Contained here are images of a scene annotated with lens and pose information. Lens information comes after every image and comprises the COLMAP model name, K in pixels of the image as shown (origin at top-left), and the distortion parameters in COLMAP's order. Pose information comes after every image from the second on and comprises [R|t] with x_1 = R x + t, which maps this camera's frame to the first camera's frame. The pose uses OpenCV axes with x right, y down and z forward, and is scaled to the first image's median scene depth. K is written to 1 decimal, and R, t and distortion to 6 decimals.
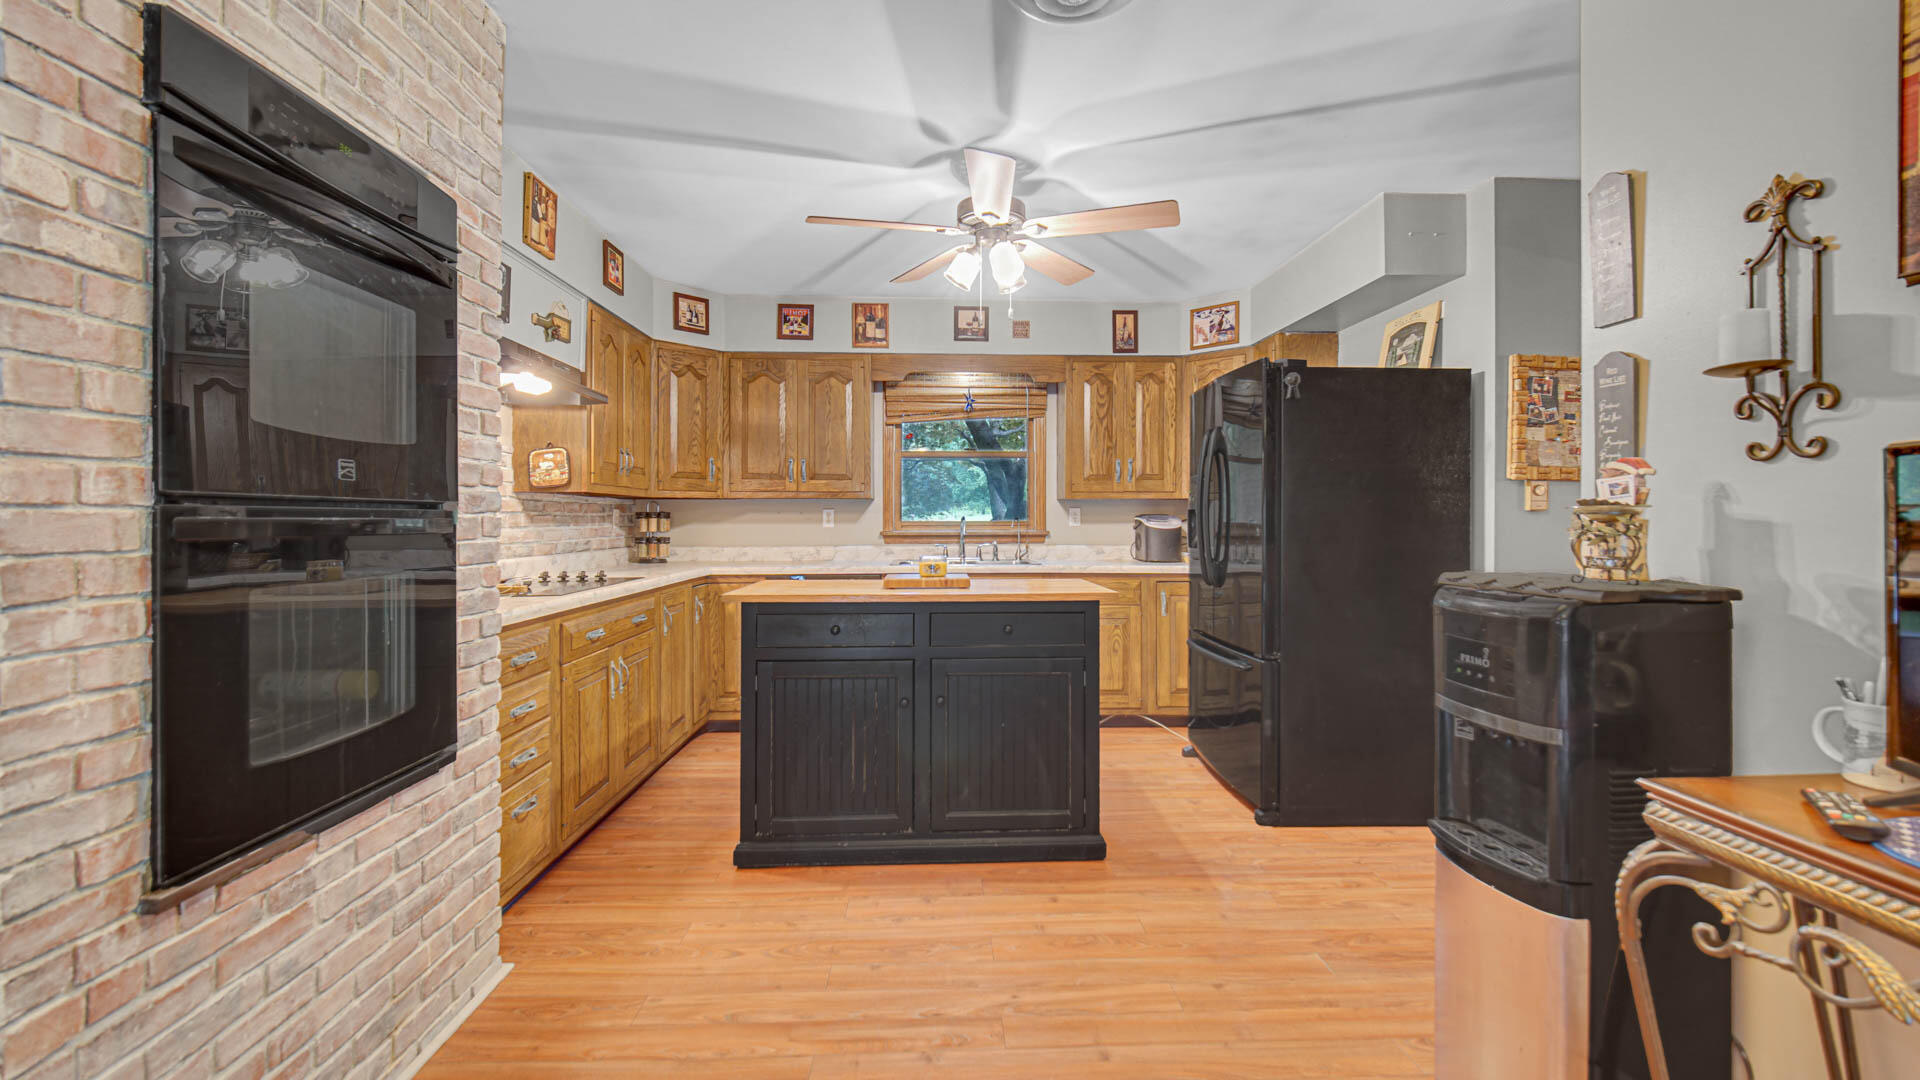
lens RADIAL K [[768.0, 0, 965.7], [0, 768.0, 515.6], [0, 0, 1]] dist [-0.003000, 0.000022]
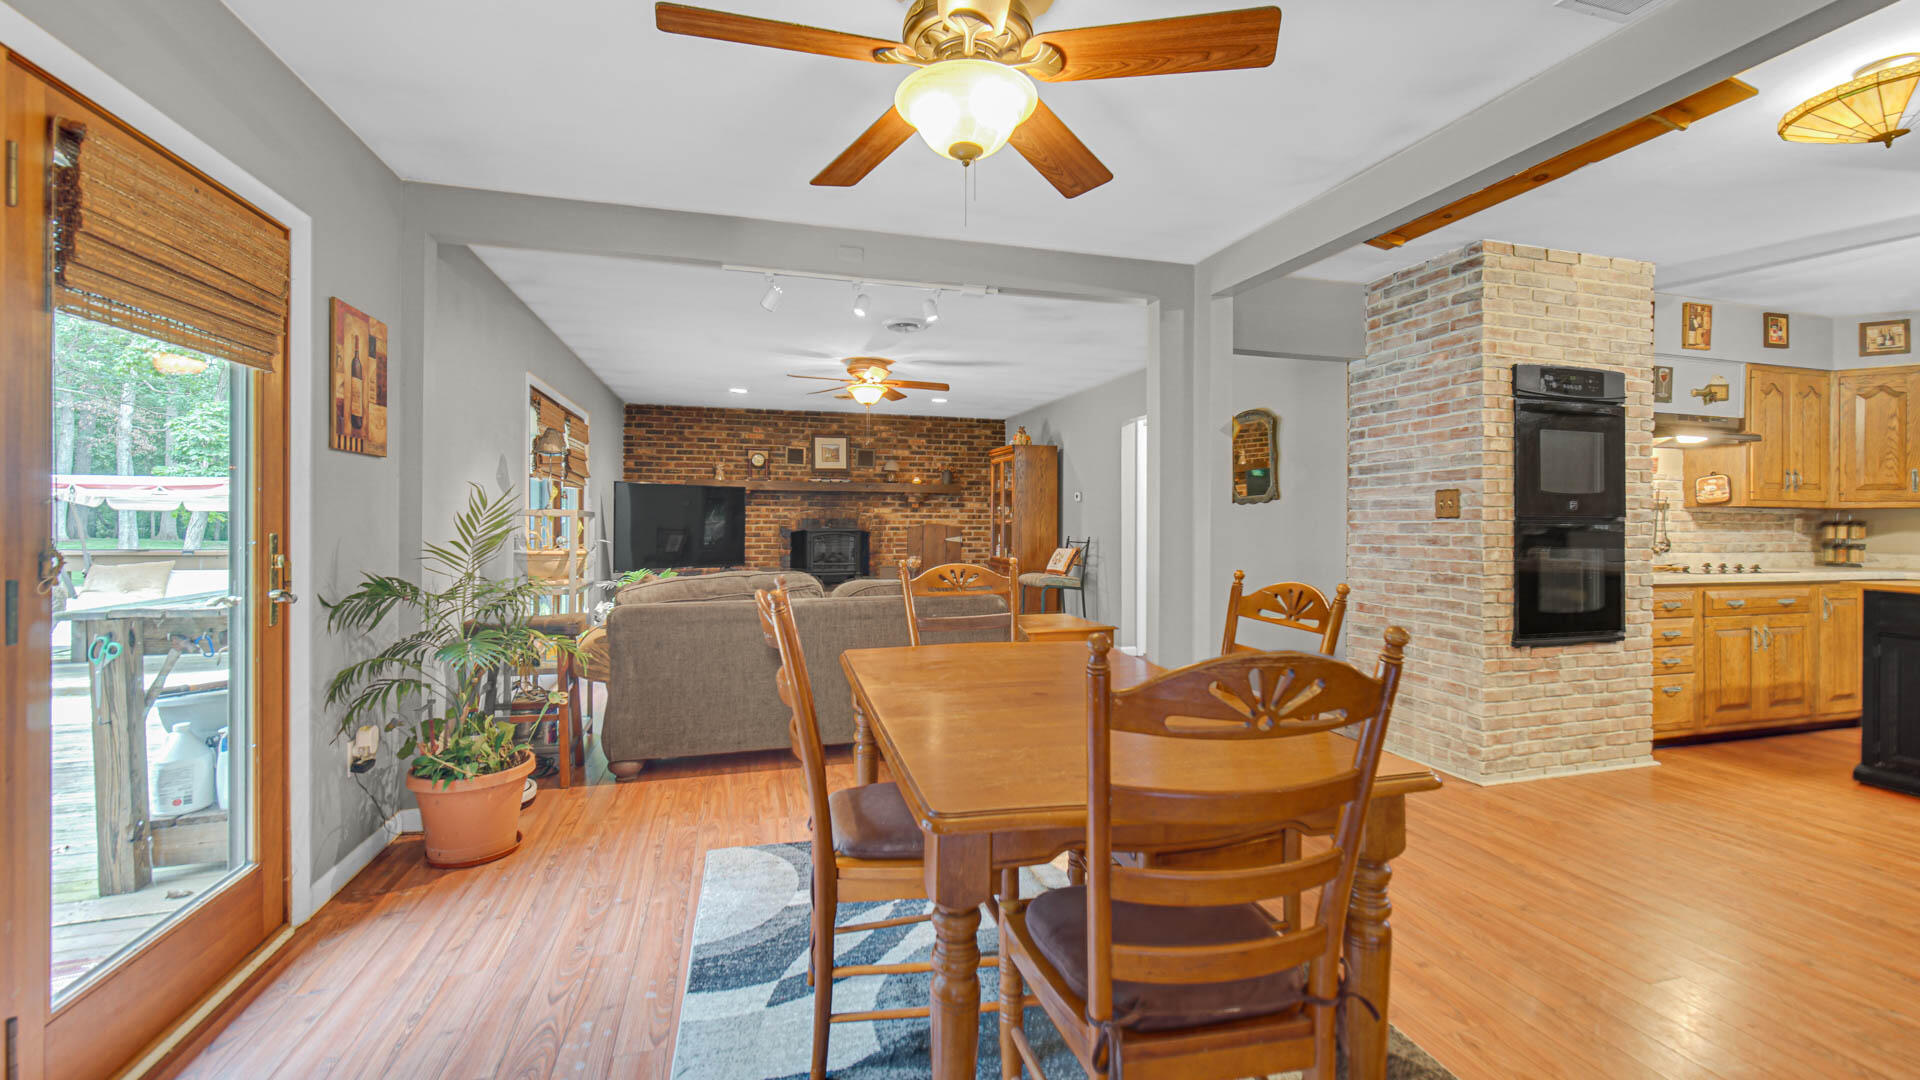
lens RADIAL K [[768.0, 0, 961.7], [0, 768.0, 517.4], [0, 0, 1]] dist [-0.003000, 0.000022]
pose [[0.227566, -0.002825, -0.973759, 0.544250], [-0.003309, 0.999988, -0.003674, -0.001846], [0.973757, 0.004058, 0.227554, -0.701740]]
